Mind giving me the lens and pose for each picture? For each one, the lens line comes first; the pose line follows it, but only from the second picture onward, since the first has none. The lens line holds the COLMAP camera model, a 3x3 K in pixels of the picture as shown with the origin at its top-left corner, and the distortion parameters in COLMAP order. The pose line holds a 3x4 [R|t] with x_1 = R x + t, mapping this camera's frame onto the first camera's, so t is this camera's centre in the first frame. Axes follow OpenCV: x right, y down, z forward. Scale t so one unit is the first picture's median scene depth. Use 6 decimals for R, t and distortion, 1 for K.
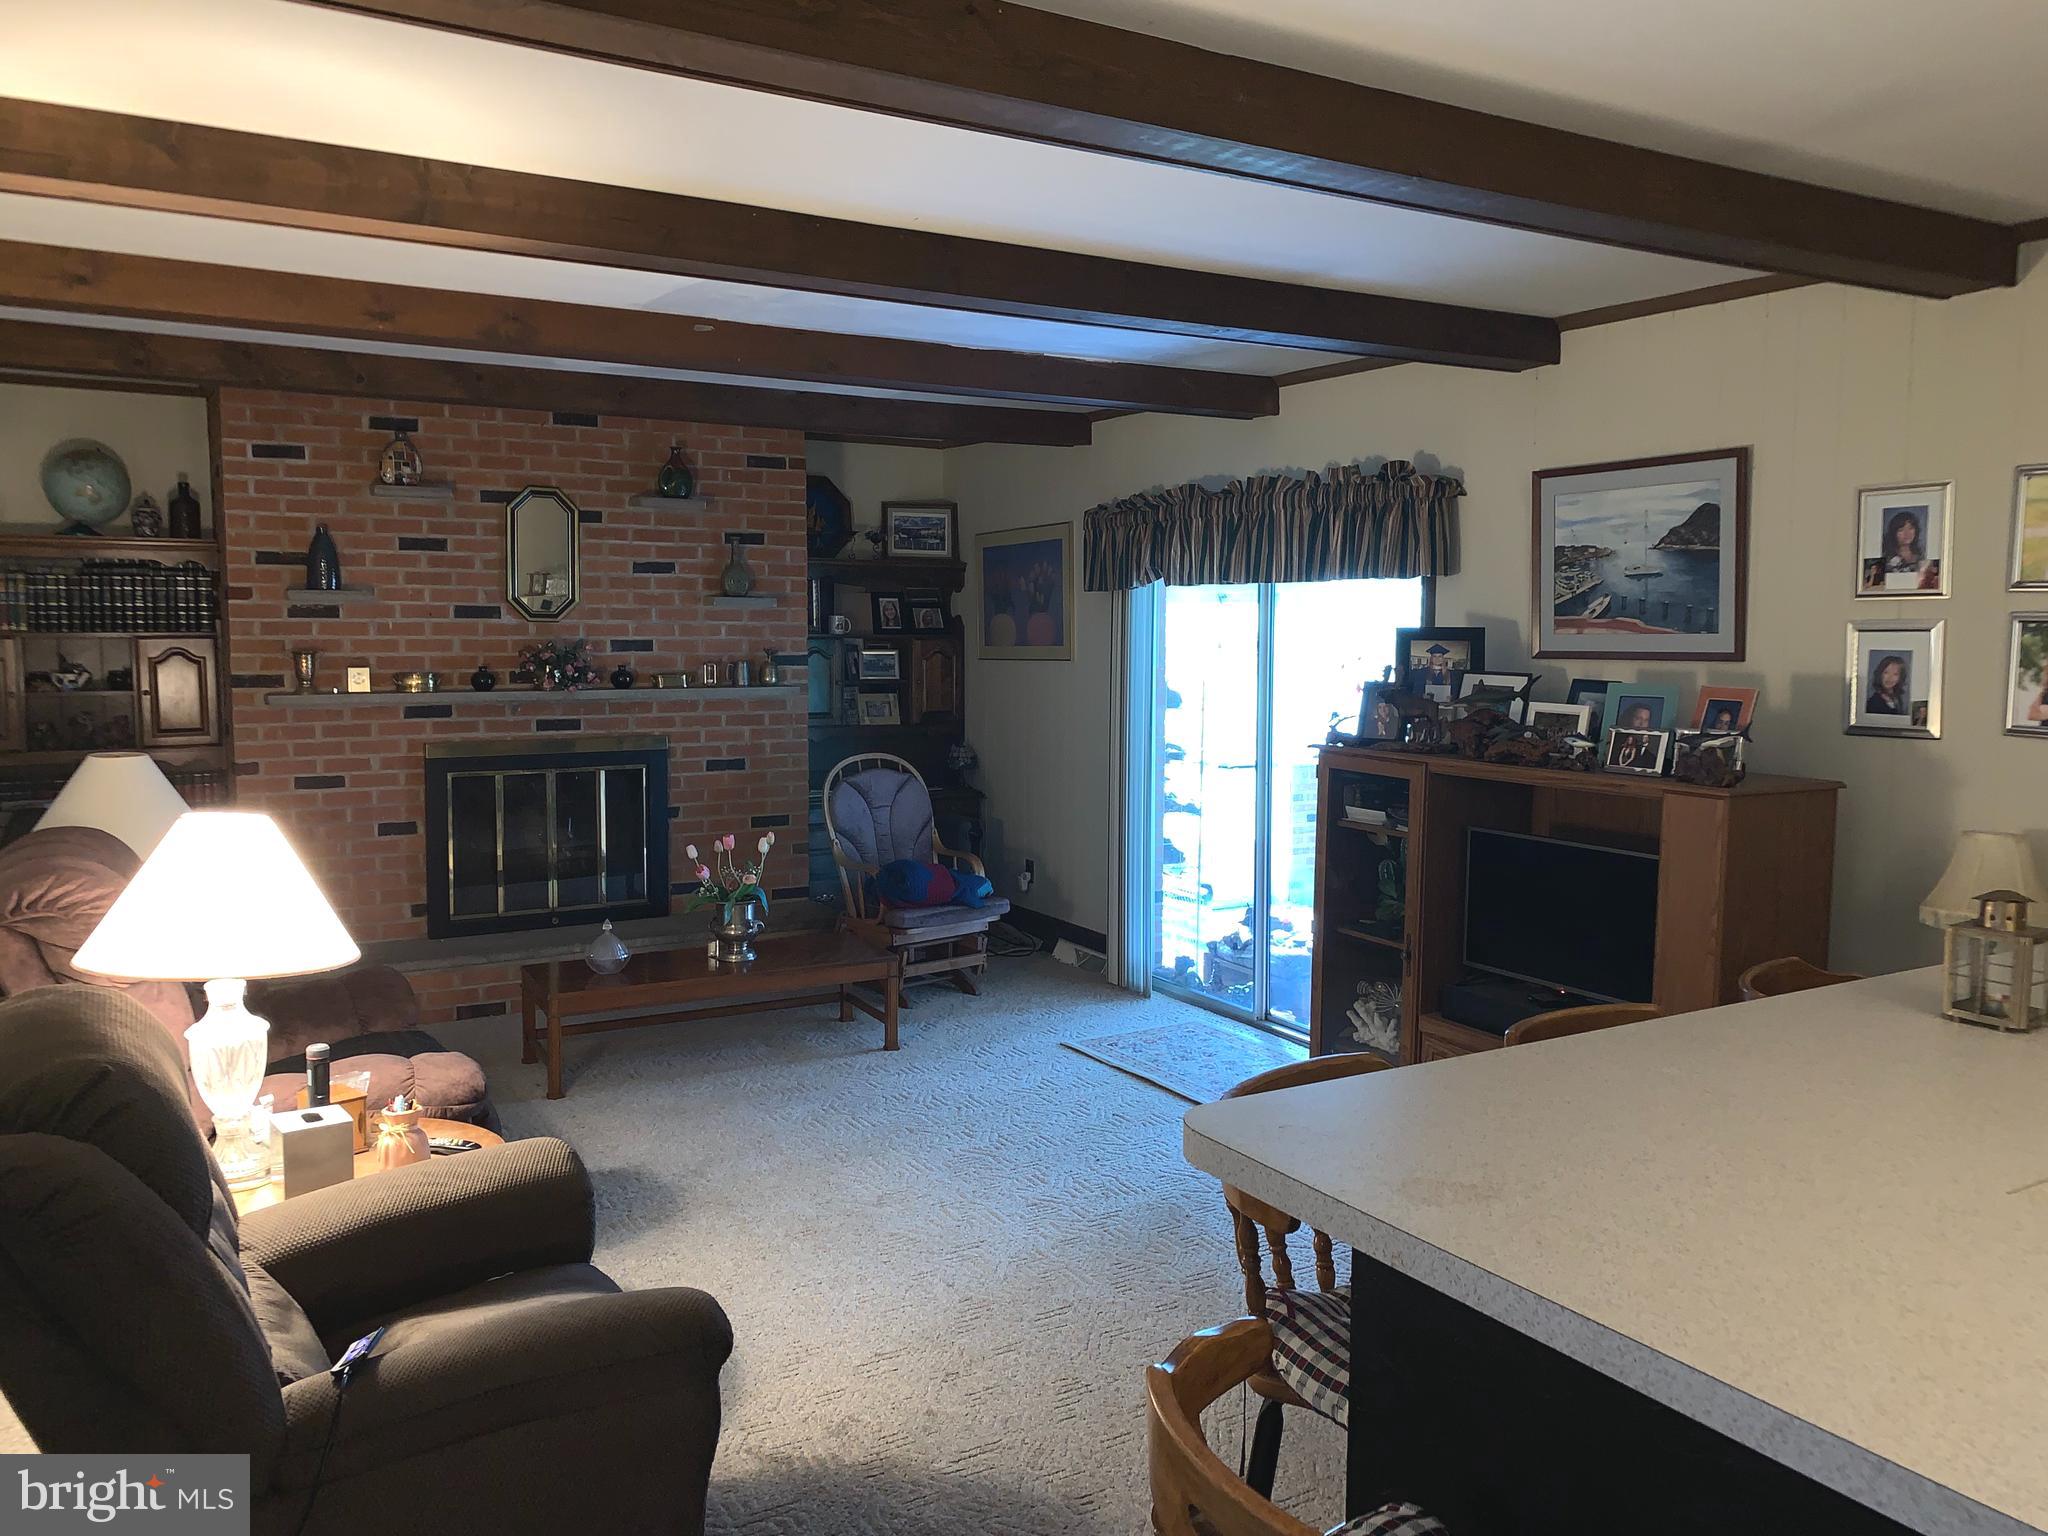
lens RADIAL K [[1572.3, 0, 1034.2], [0, 1572.3, 768.0], [0, 0, 1]] dist [0.105231, -0.170712]
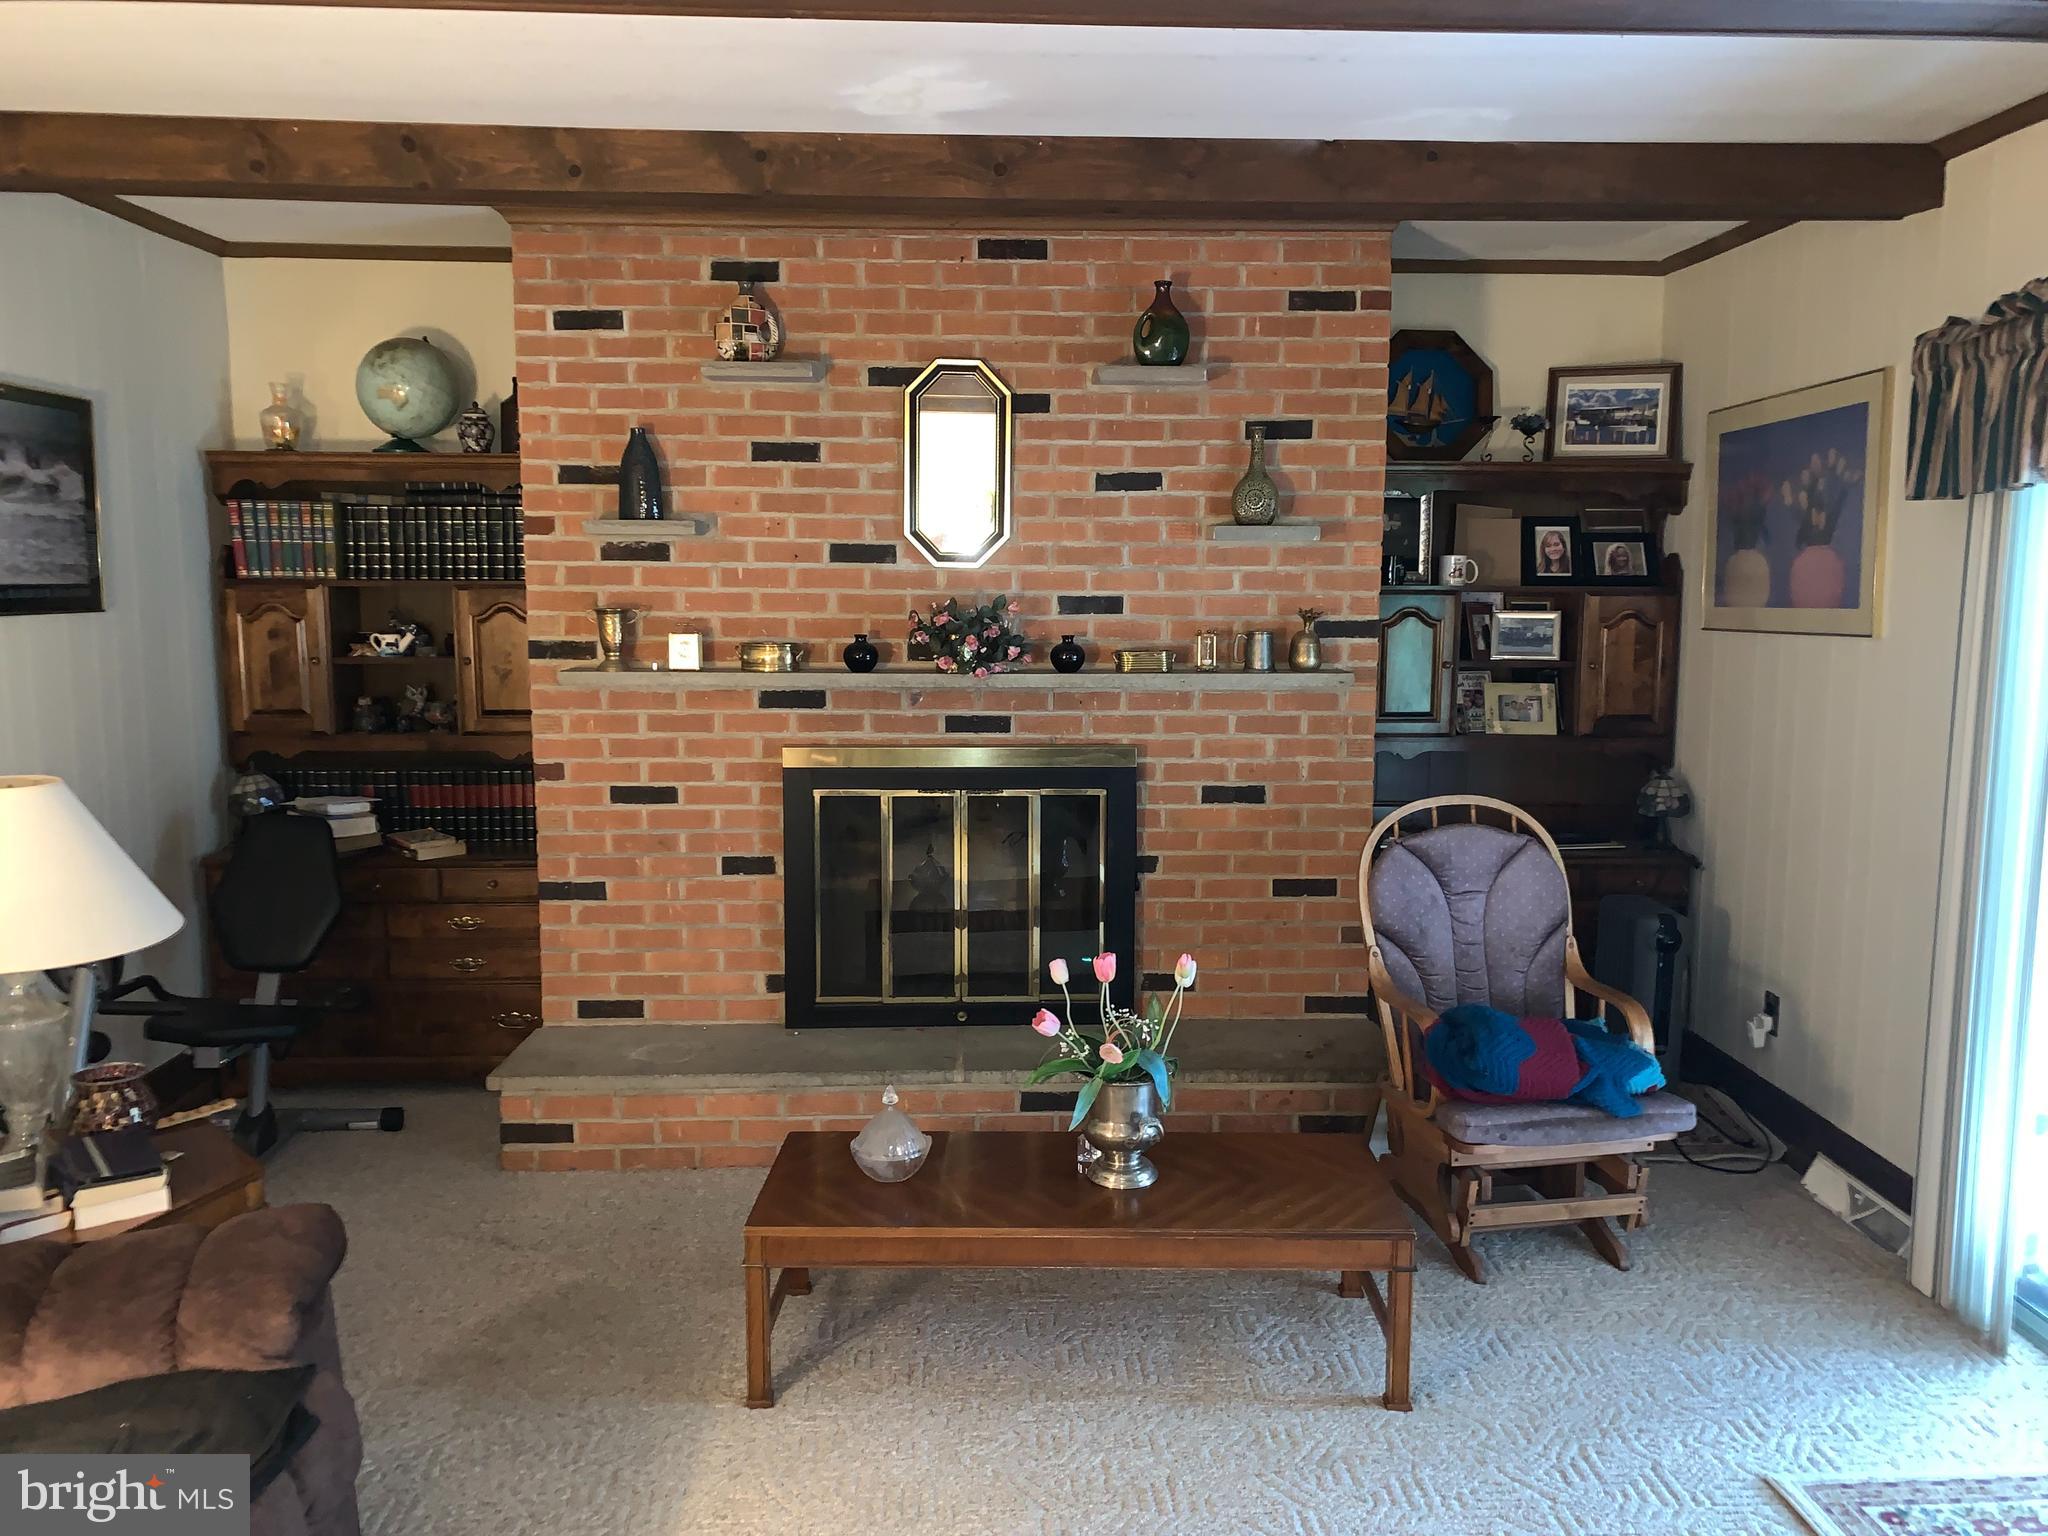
lens RADIAL K [[1572.3, 0, 1034.2], [0, 1572.3, 768.0], [0, 0, 1]] dist [0.105231, -0.170712]
pose [[0.881049, 0.059931, -0.469213, 0.031219], [-0.045260, 0.998071, 0.042495, -0.038562], [0.470855, -0.016204, 0.882062, 0.439604]]
